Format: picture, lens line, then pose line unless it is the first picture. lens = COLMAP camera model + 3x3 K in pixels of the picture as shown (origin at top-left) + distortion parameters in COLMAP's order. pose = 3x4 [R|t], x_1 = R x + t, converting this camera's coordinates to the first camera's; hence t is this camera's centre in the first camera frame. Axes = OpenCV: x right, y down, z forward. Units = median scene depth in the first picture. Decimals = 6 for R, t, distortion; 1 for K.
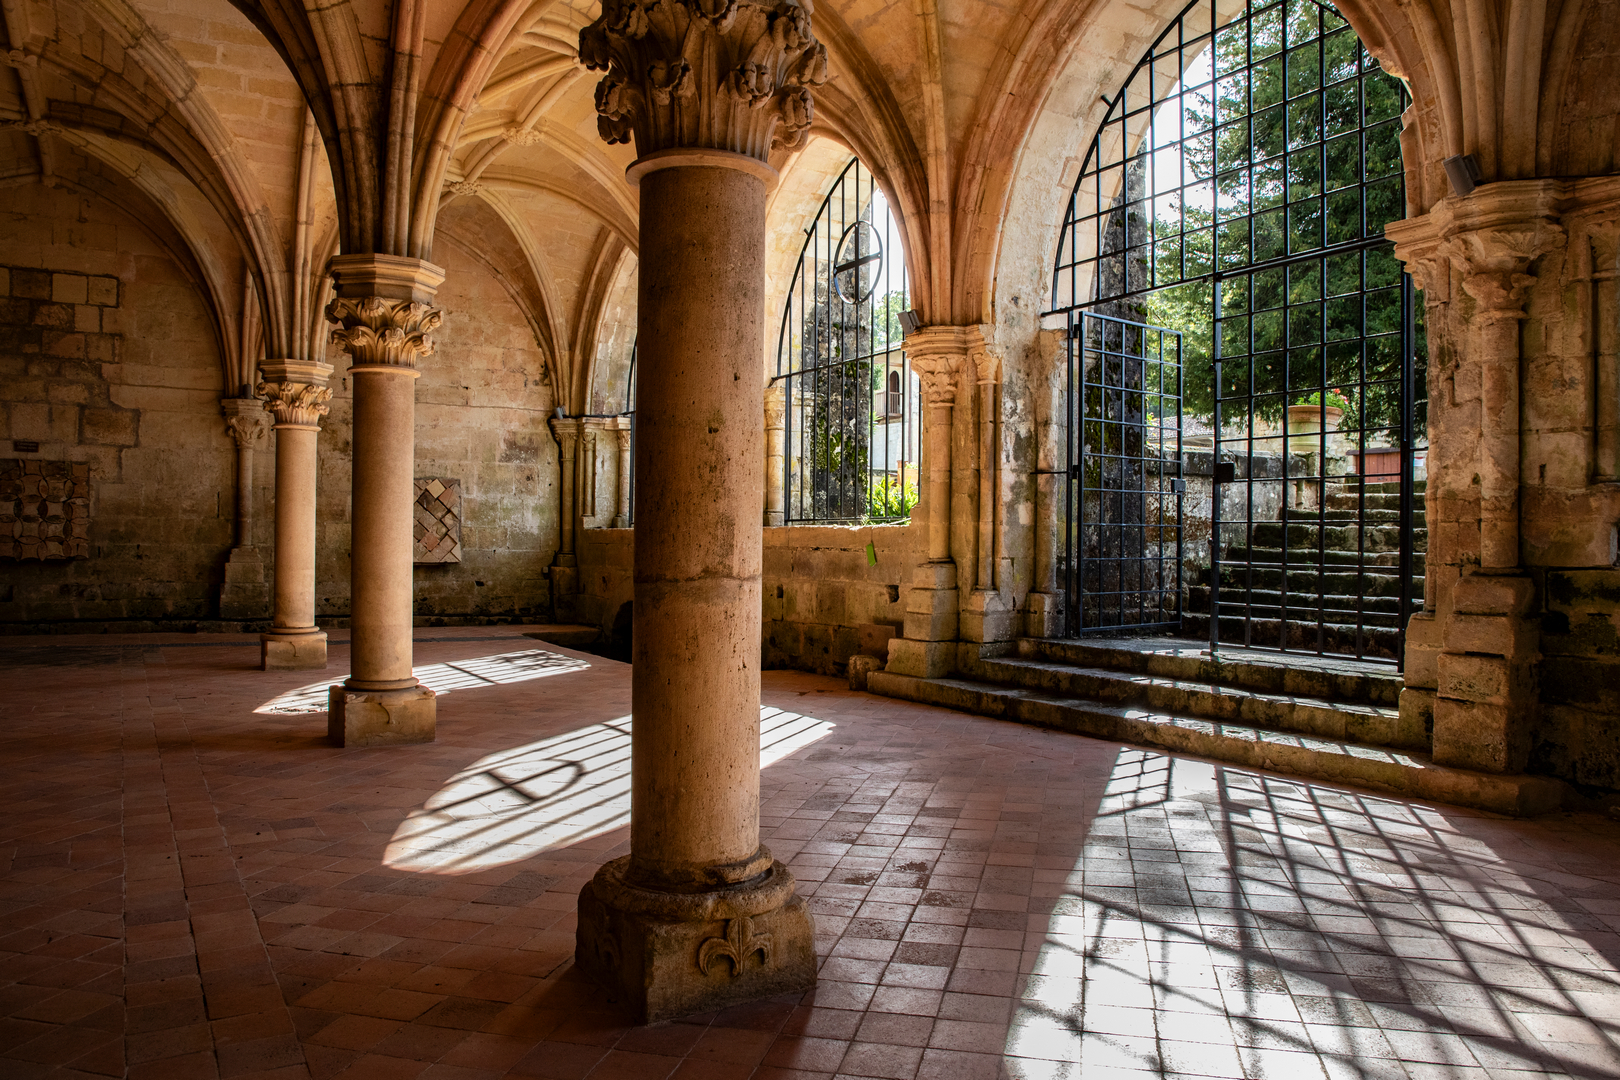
lens RADIAL K [[1198.1, 0, 853.5], [0, 1198.1, 540.7], [0, 0, 1]] dist [-0.038187, 0.009041]
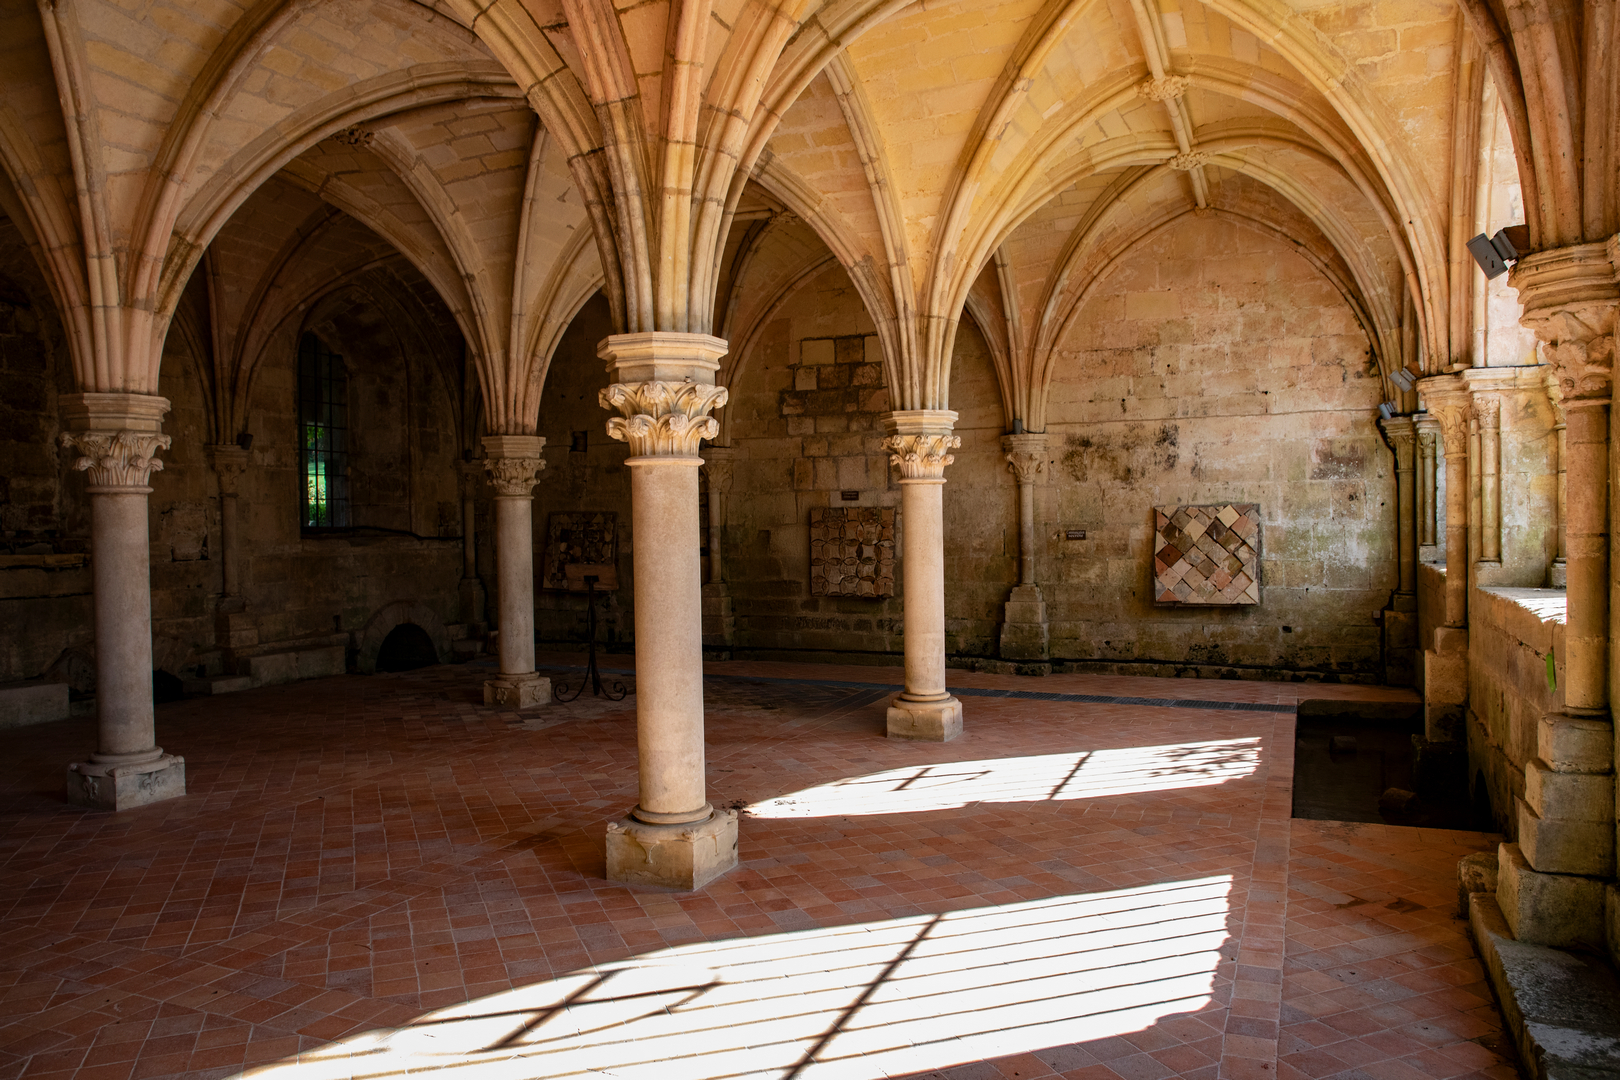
lens RADIAL K [[1198.1, 0, 853.5], [0, 1198.1, 540.7], [0, 0, 1]] dist [-0.038187, 0.009041]
pose [[0.559934, 0.000467, -0.828537, 0.202684], [0.022939, 0.999608, 0.016066, -0.045920], [0.828220, -0.028002, 0.559704, 0.302177]]
